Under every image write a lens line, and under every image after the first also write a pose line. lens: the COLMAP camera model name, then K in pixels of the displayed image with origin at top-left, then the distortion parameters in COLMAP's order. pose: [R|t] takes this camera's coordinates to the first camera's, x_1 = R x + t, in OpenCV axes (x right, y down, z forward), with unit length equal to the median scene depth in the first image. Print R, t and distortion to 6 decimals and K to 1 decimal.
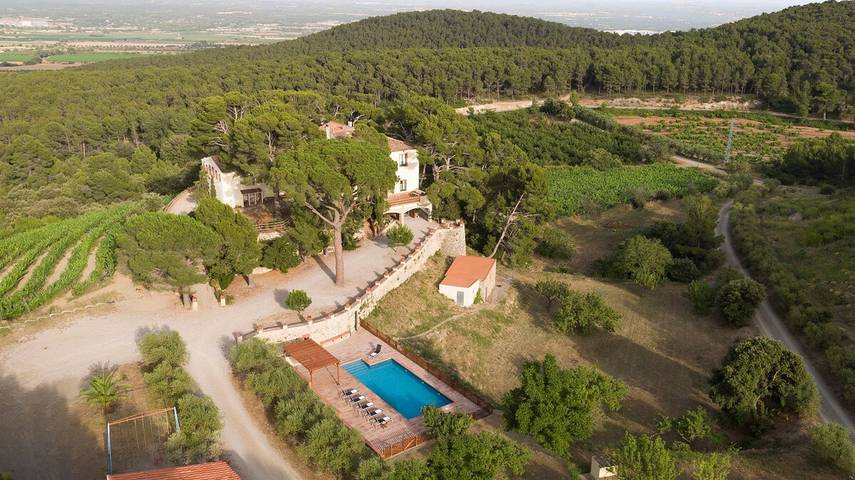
lens RADIAL K [[742.4, 0, 427.1], [0, 742.4, 238.5], [0, 0, 1]] dist [0.018394, 0.005513]
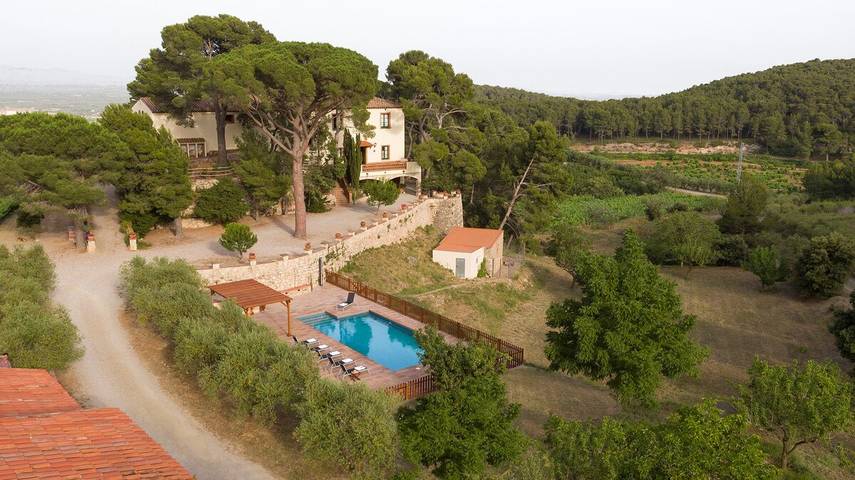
lens RADIAL K [[742.4, 0, 427.6], [0, 742.4, 241.4], [0, 0, 1]] dist [0.018394, 0.005513]
pose [[0.999661, -0.006935, 0.025113, -0.006933], [0.009773, 0.993348, -0.114733, 0.121368], [-0.024150, 0.114940, 0.993079, 0.205166]]
